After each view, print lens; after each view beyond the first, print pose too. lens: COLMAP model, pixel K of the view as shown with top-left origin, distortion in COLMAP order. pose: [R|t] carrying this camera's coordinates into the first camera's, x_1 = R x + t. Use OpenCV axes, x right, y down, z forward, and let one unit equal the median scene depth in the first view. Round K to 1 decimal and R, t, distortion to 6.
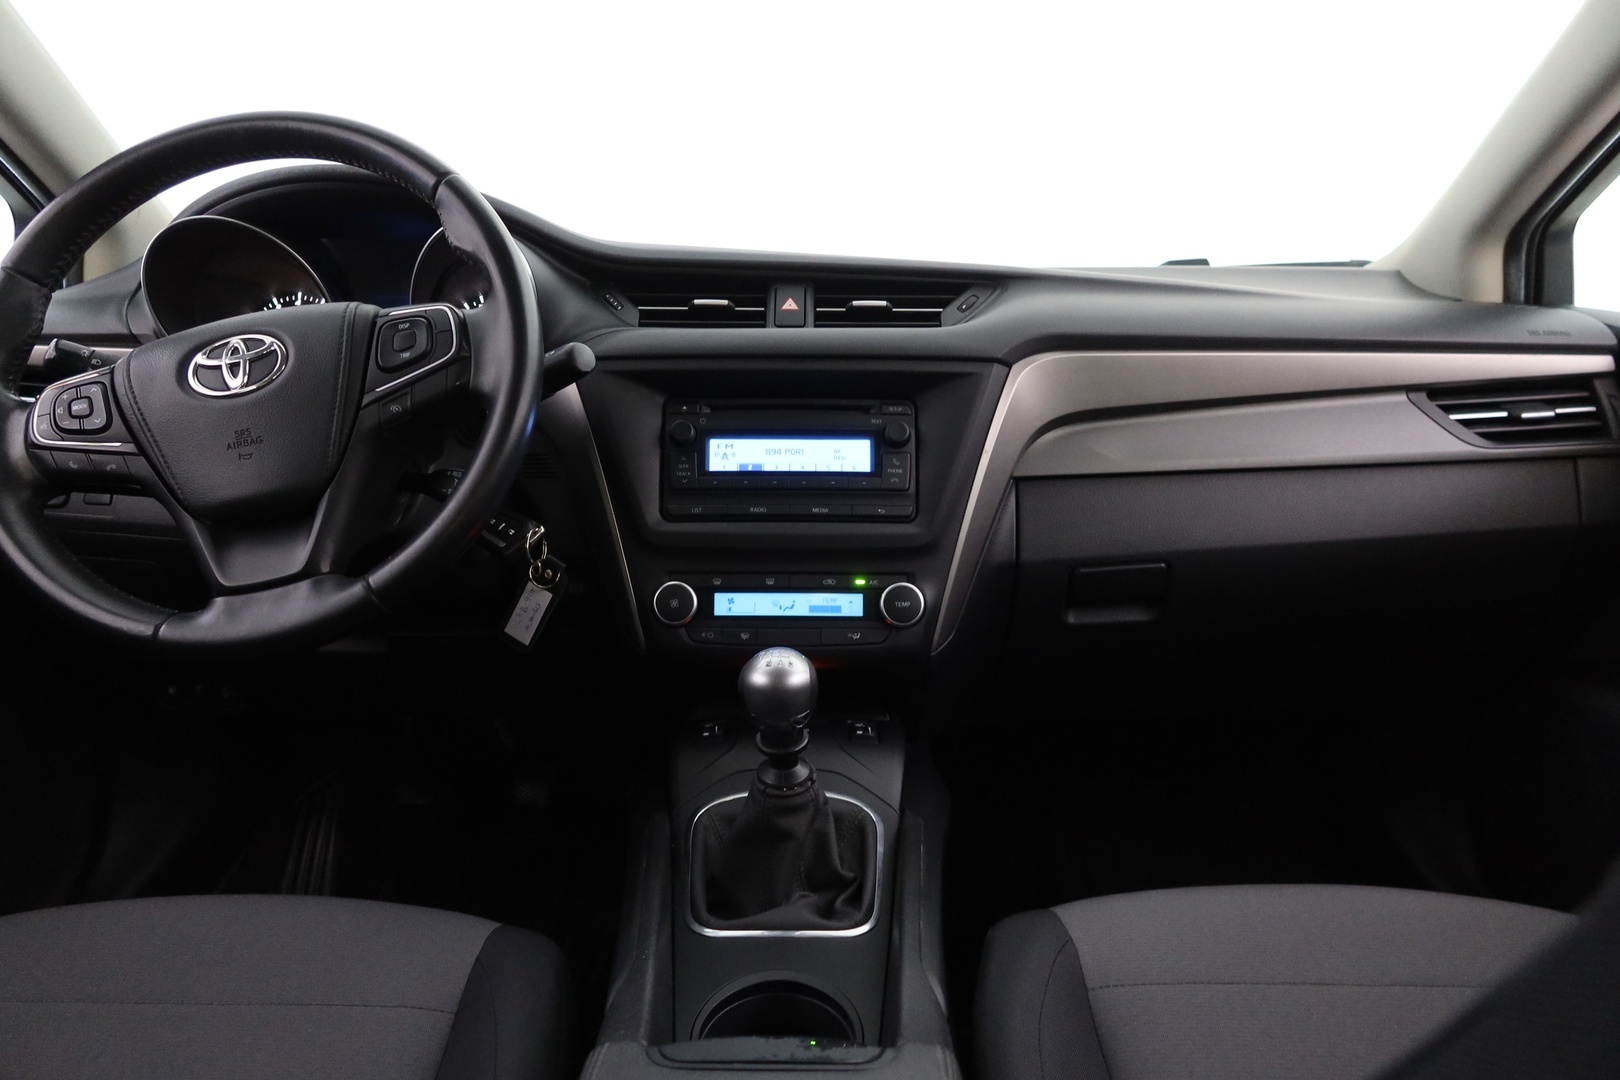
lens RADIAL K [[1070.2, 0, 813.2], [0, 1070.2, 537.4], [0, 0, 1]] dist [-0.000018, 0.000111]
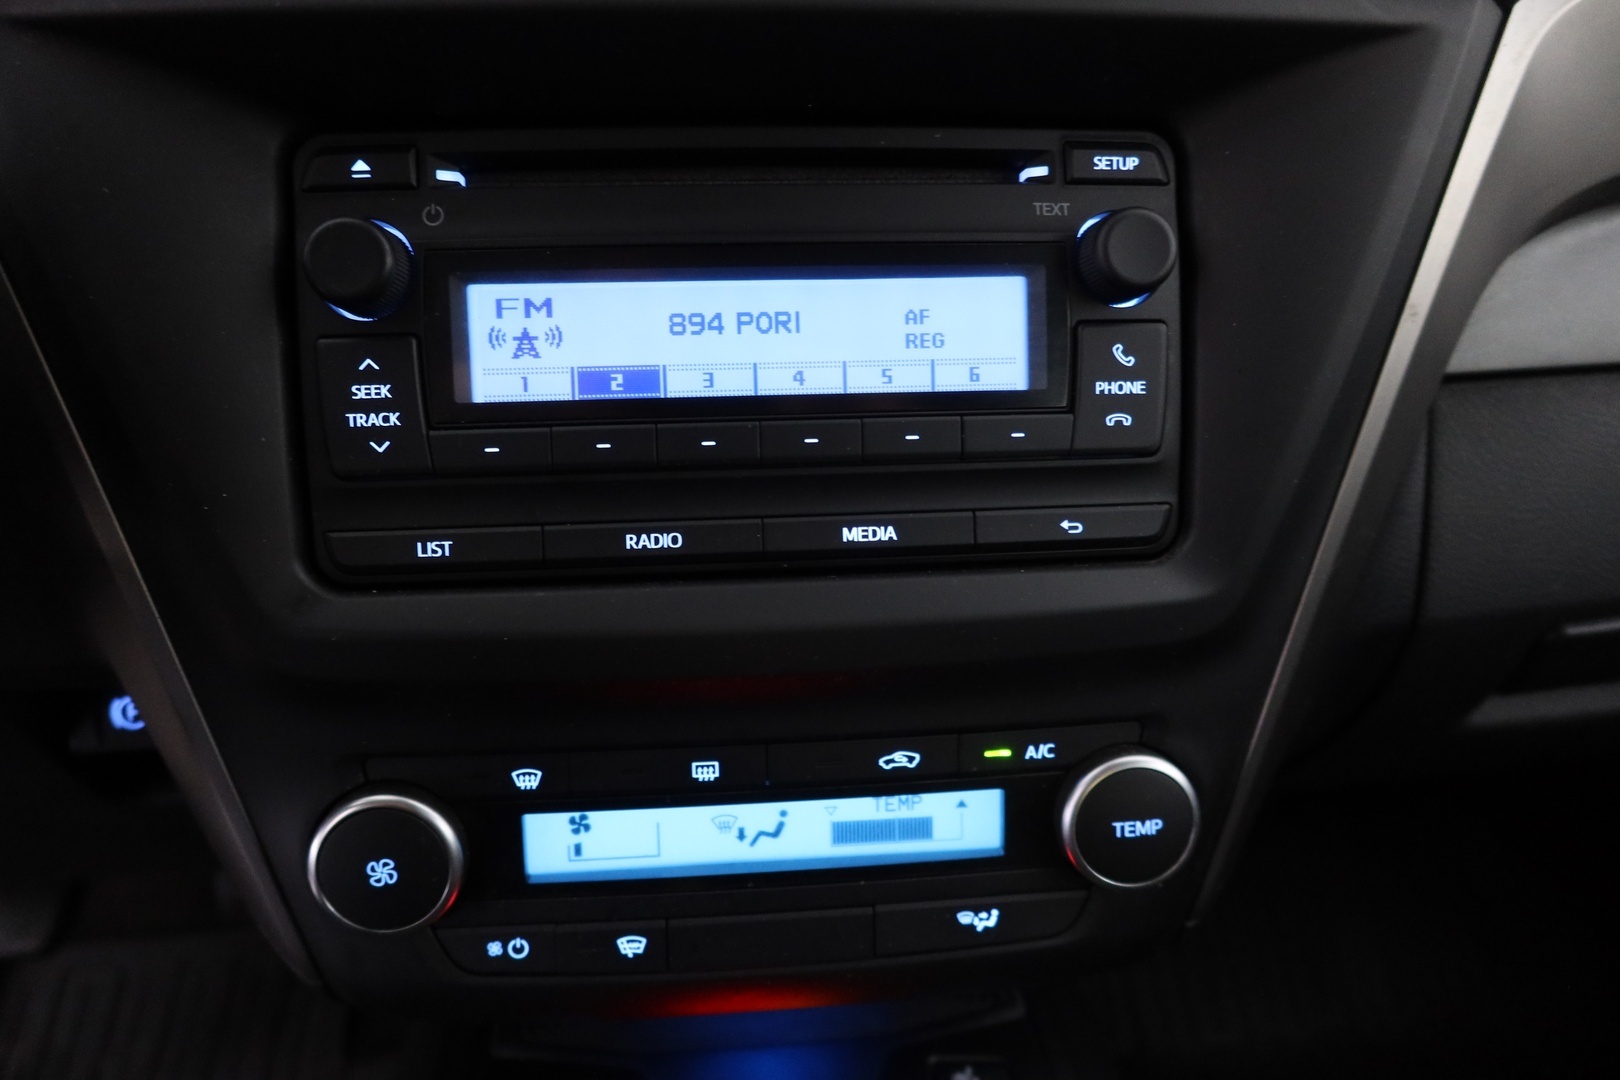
lens RADIAL K [[1070.2, 0, 801.5], [0, 1070.2, 545.2], [0, 0, 1]] dist [-0.000018, 0.000111]
pose [[0.996252, -0.038504, 0.077456, -0.033827], [0.019068, 0.971190, 0.237541, -0.091053], [-0.084370, -0.235174, 0.968285, 0.712341]]
